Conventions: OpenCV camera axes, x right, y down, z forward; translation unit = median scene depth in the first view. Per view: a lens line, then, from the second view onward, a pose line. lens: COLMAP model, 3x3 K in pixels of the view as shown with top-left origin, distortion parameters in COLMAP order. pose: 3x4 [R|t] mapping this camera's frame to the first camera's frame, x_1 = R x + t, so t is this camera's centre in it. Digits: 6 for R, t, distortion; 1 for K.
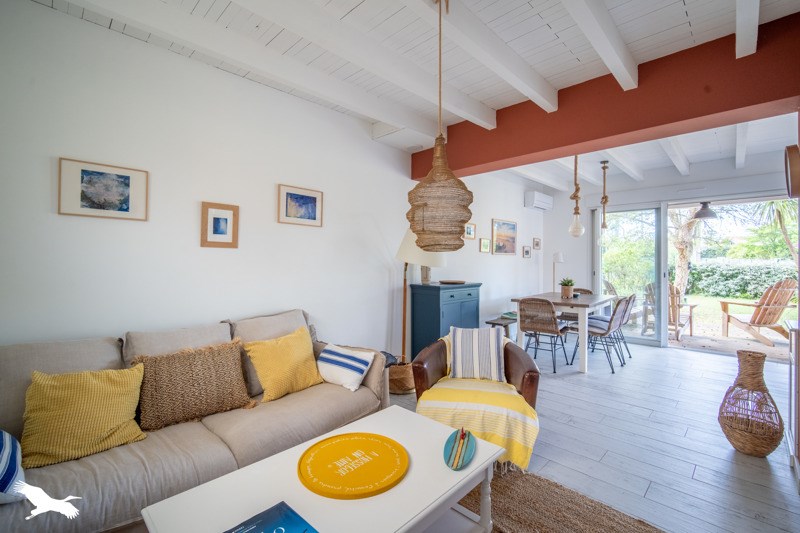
lens RADIAL K [[352.8, 0, 398.3], [0, 352.8, 260.9], [0, 0, 1]] dist [-0.002141, -0.000075]
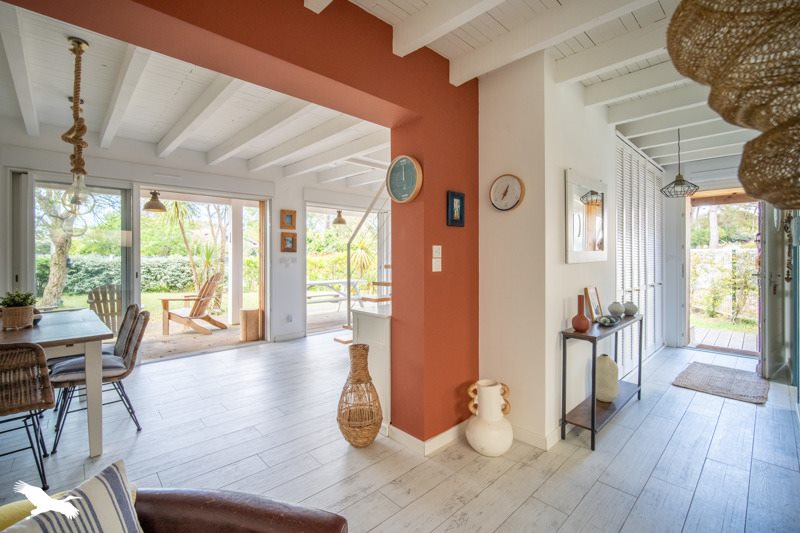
lens RADIAL K [[352.8, 0, 397.3], [0, 352.8, 257.9], [0, 0, 1]] dist [-0.002141, -0.000075]
pose [[0.052720, -0.002589, 0.998606, -0.002973], [0.000239, 0.999997, 0.002580, -0.000119], [-0.998609, 0.000103, 0.052720, 0.139159]]
